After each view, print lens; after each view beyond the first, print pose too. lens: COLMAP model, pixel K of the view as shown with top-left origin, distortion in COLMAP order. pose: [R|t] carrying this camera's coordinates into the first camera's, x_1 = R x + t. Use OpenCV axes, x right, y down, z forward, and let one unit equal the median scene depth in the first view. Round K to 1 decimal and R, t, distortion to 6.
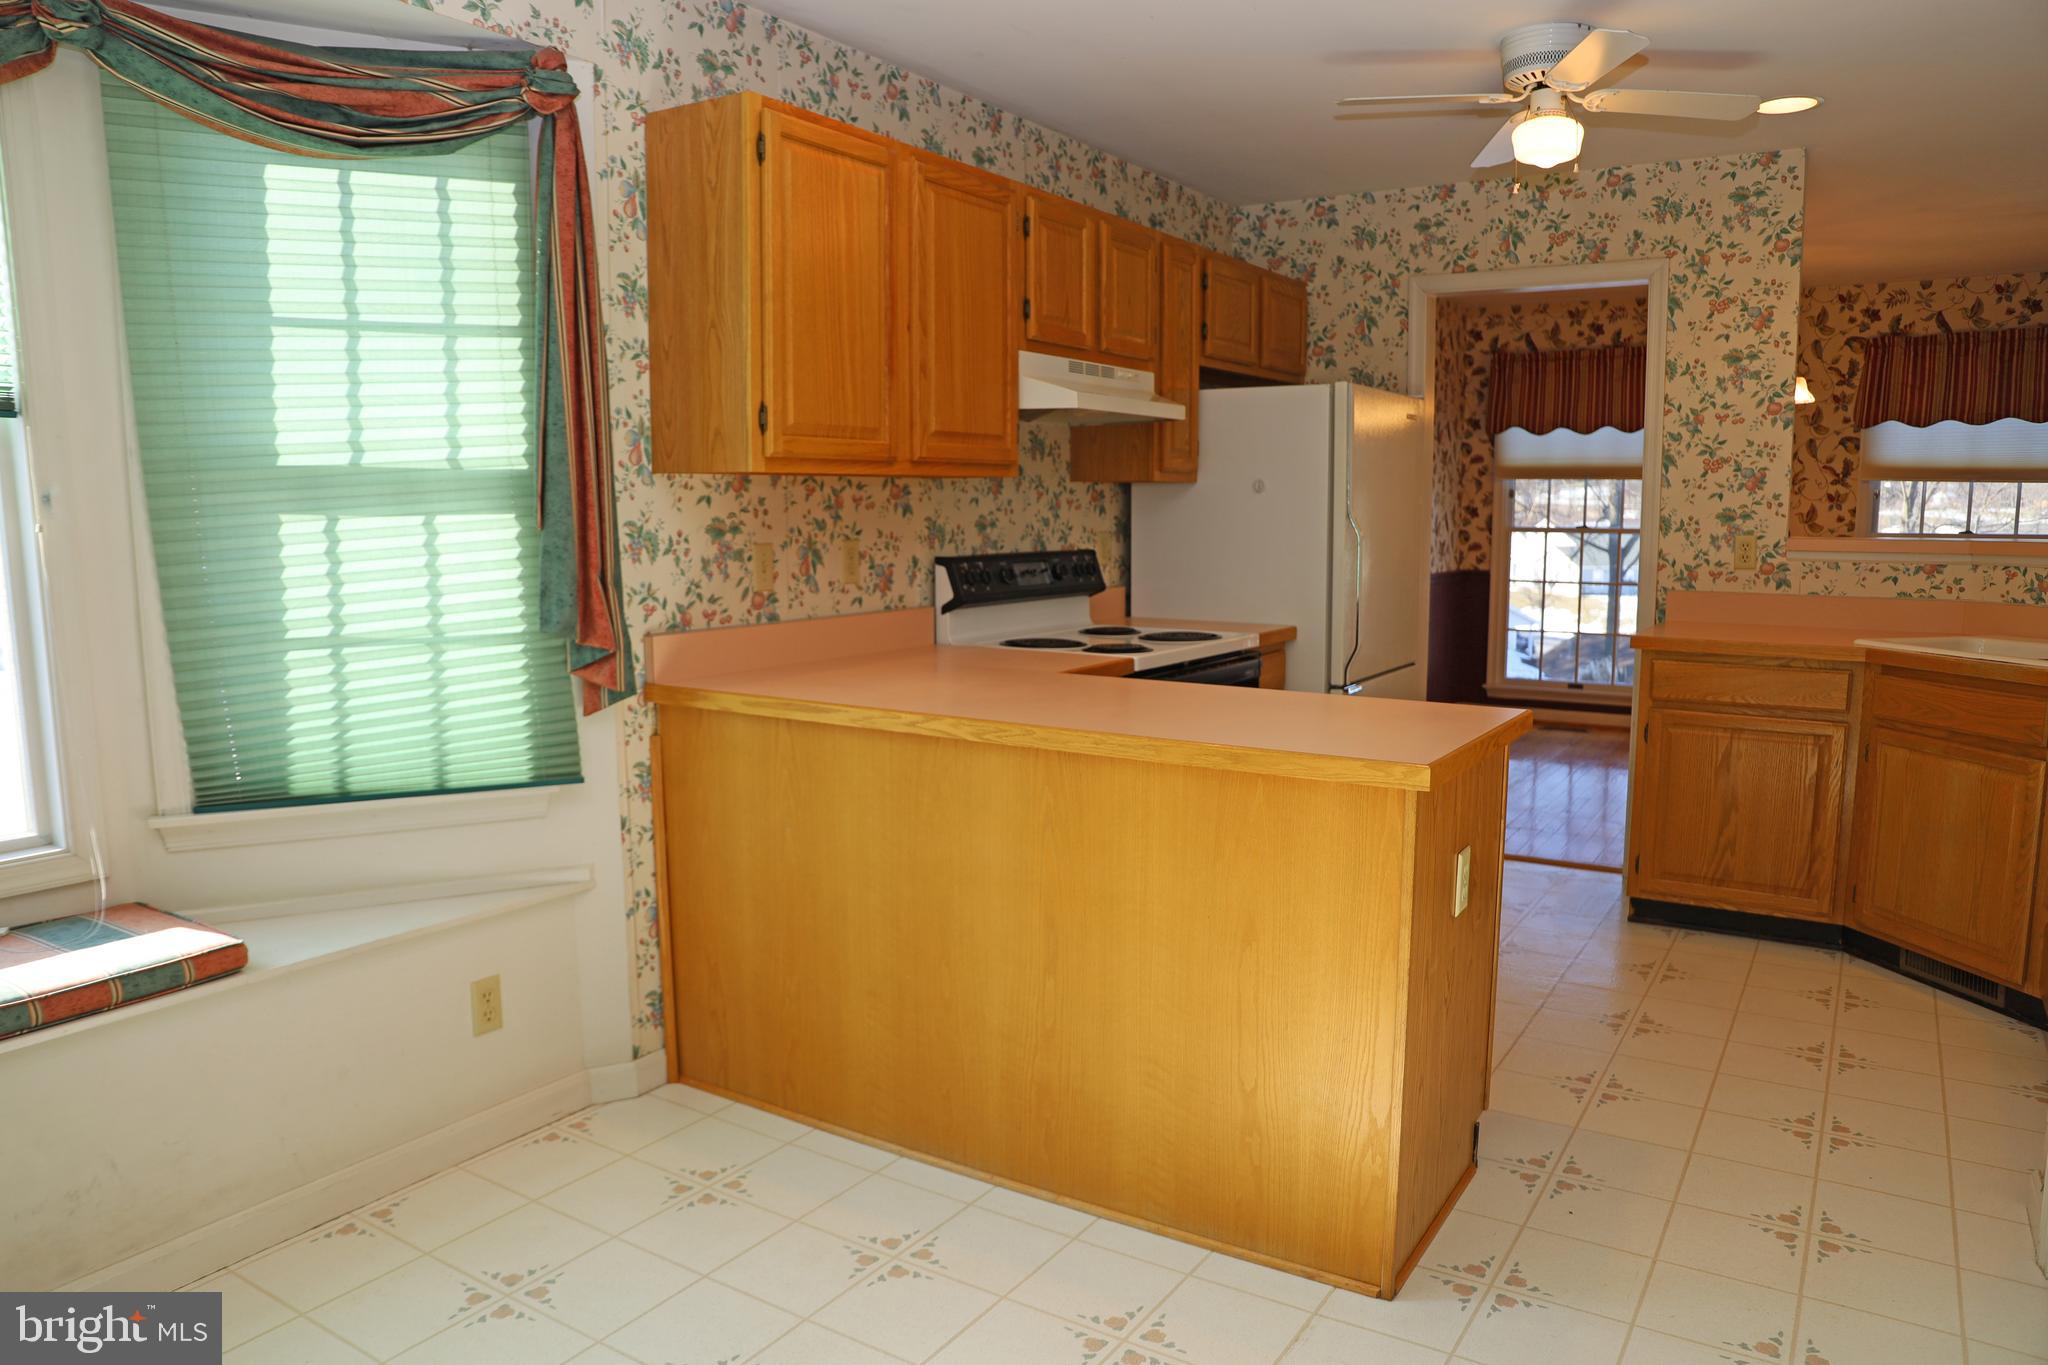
lens RADIAL K [[1396.2, 0, 1026.6], [0, 1396.2, 698.9], [0, 0, 1]] dist [-0.126515, 0.085963]
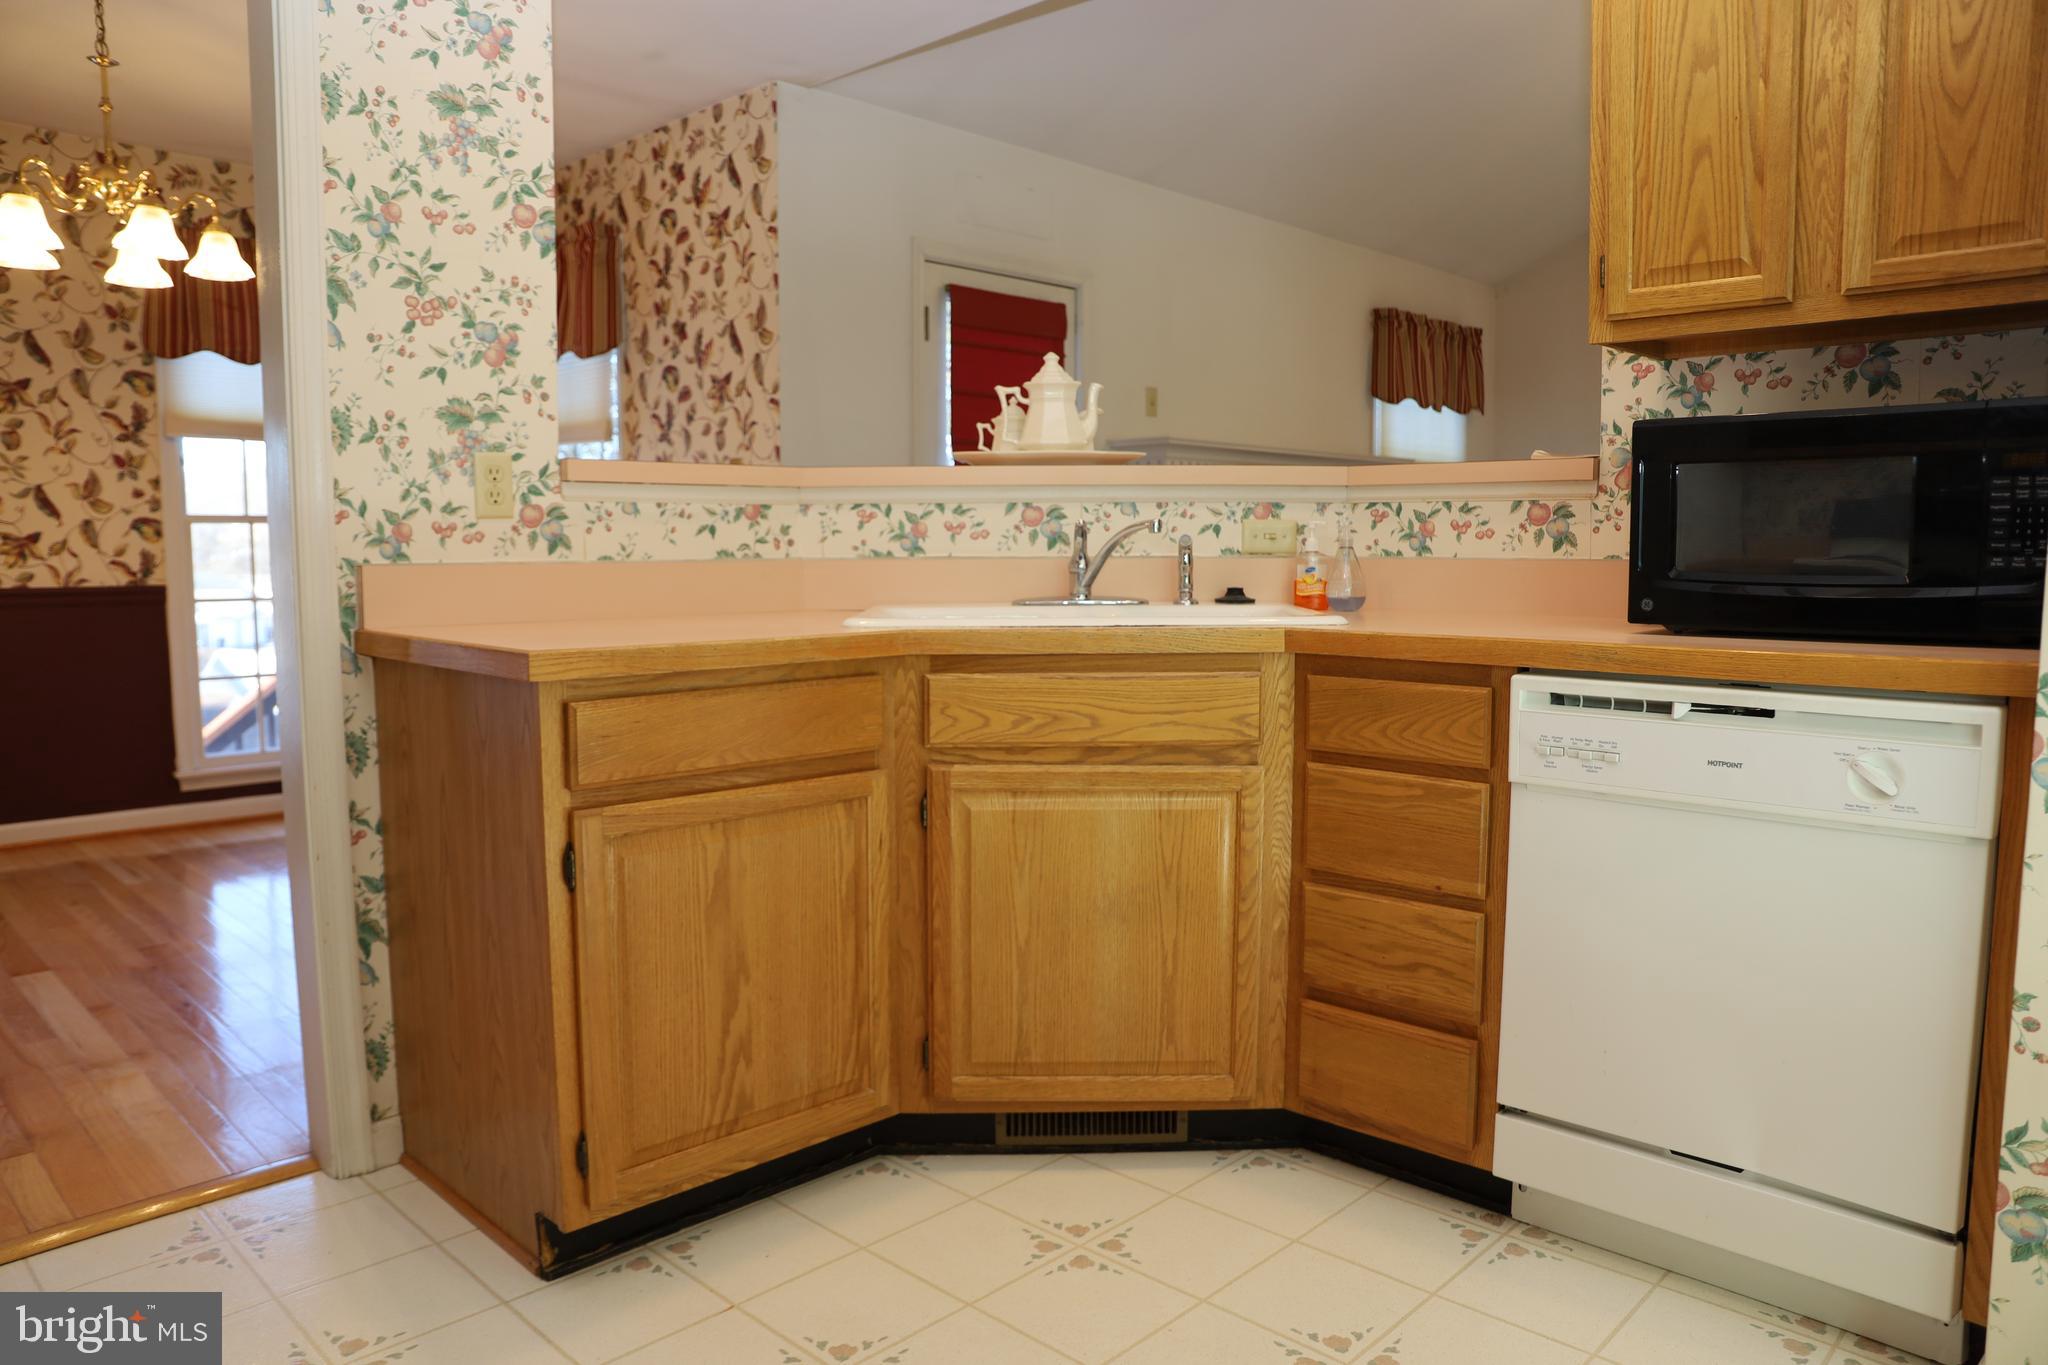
lens RADIAL K [[1396.2, 0, 1040.7], [0, 1396.2, 681.3], [0, 0, 1]] dist [-0.126515, 0.085963]
pose [[0.193690, -0.092529, 0.976690, 0.051022], [0.133901, 0.988719, 0.067115, -0.040882], [-0.971882, 0.117781, 0.203895, 0.698766]]
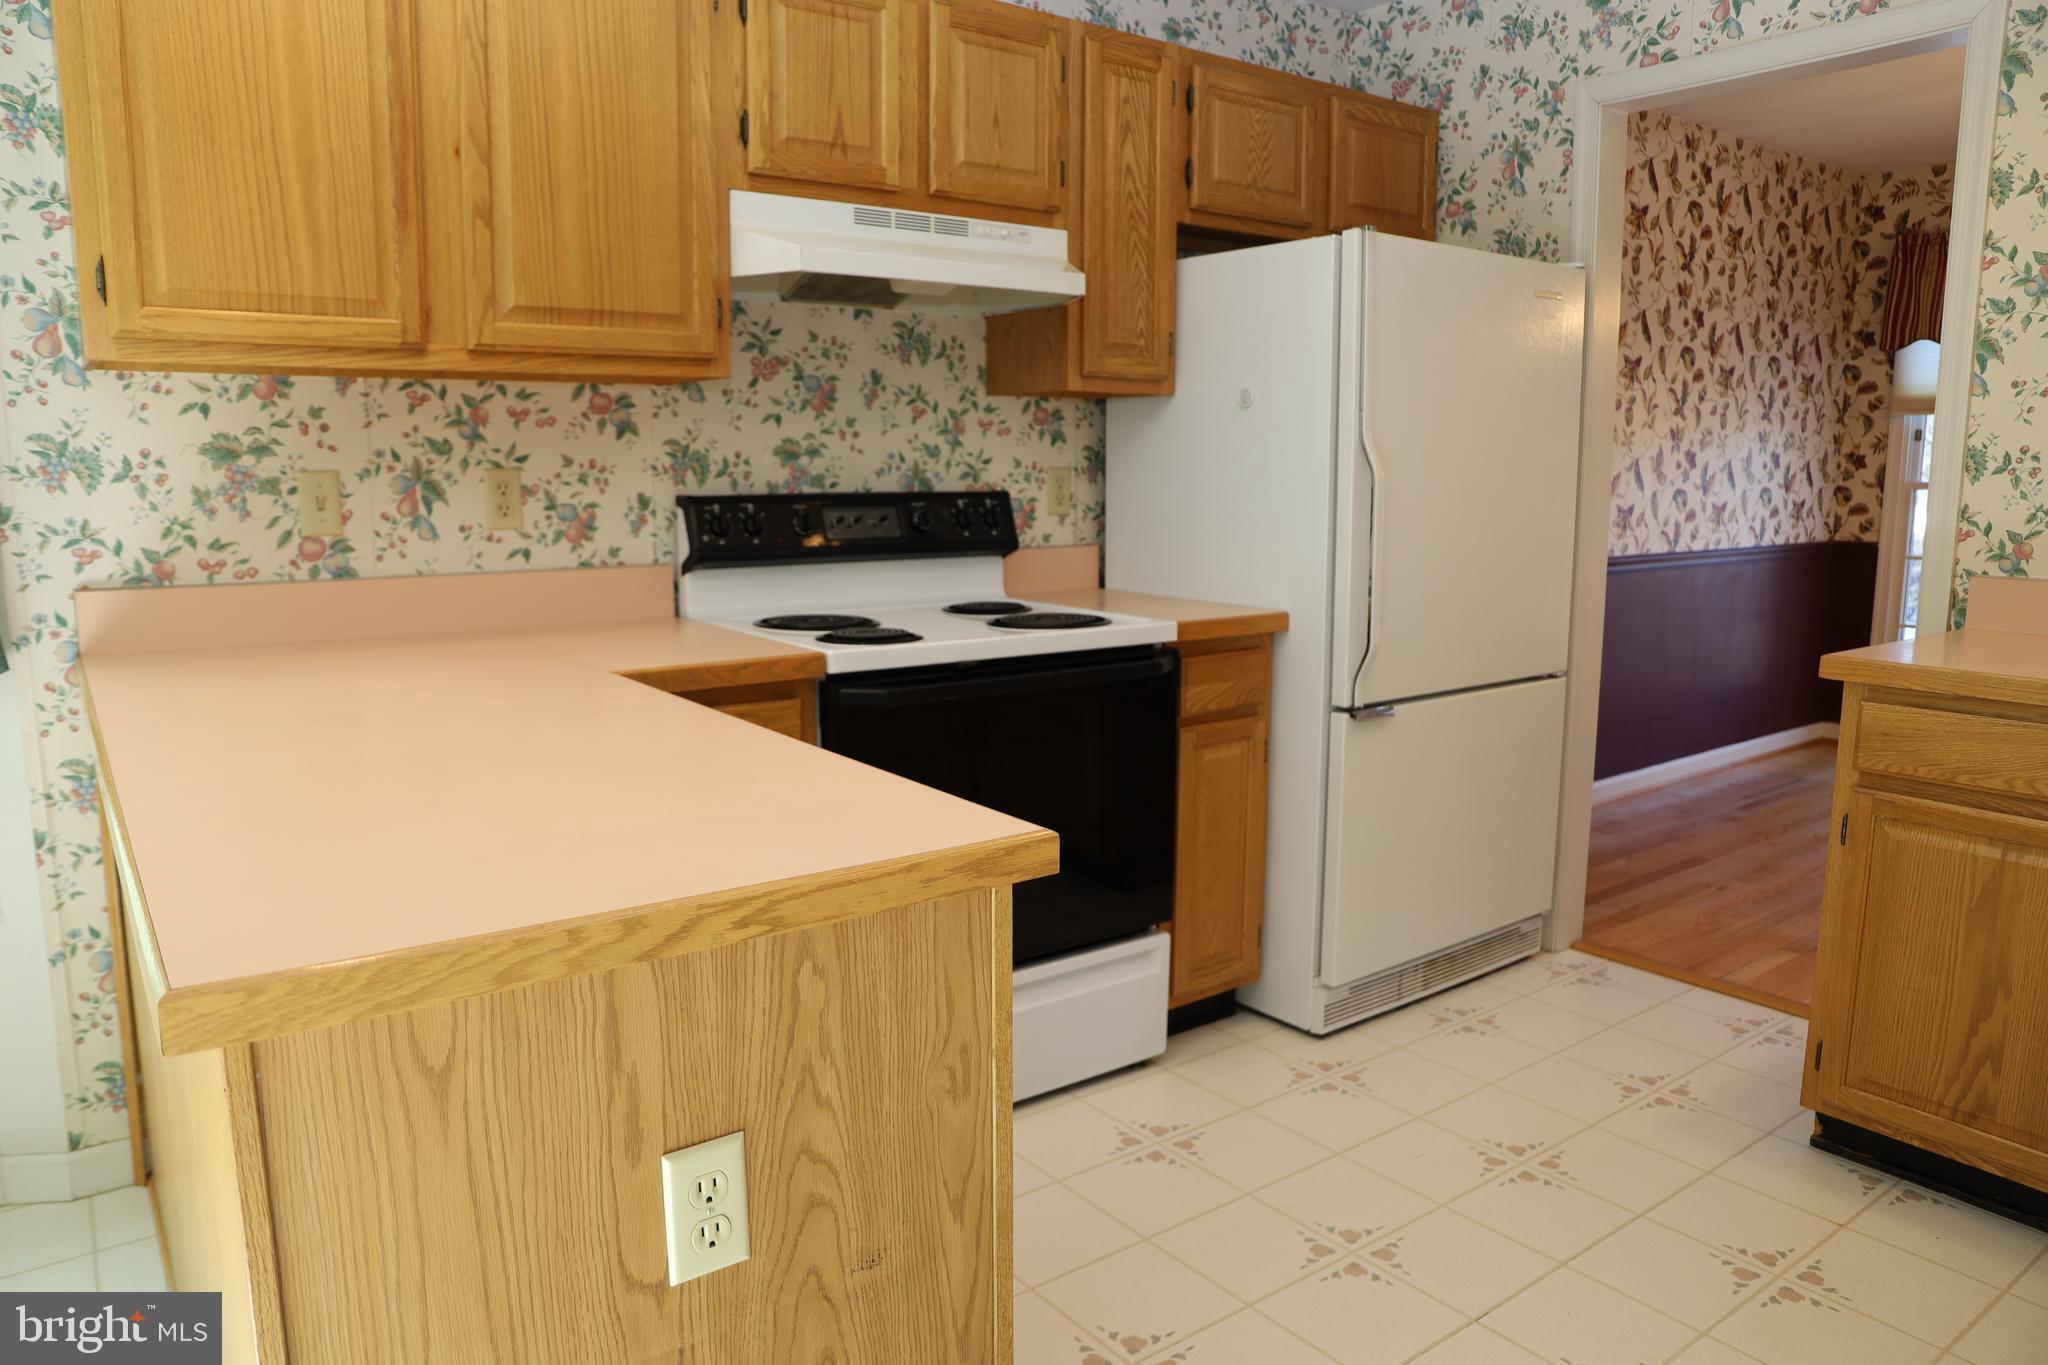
lens RADIAL K [[1380.0, 0, 1024.4], [0, 1380.0, 679.9], [0, 0, 1]] dist [-0.090872, 0.048026]
pose [[0.936004, 0.060226, -0.346799, 0.302200], [-0.054061, 0.998161, 0.027435, -0.030452], [0.347814, -0.006931, 0.937538, 0.340754]]
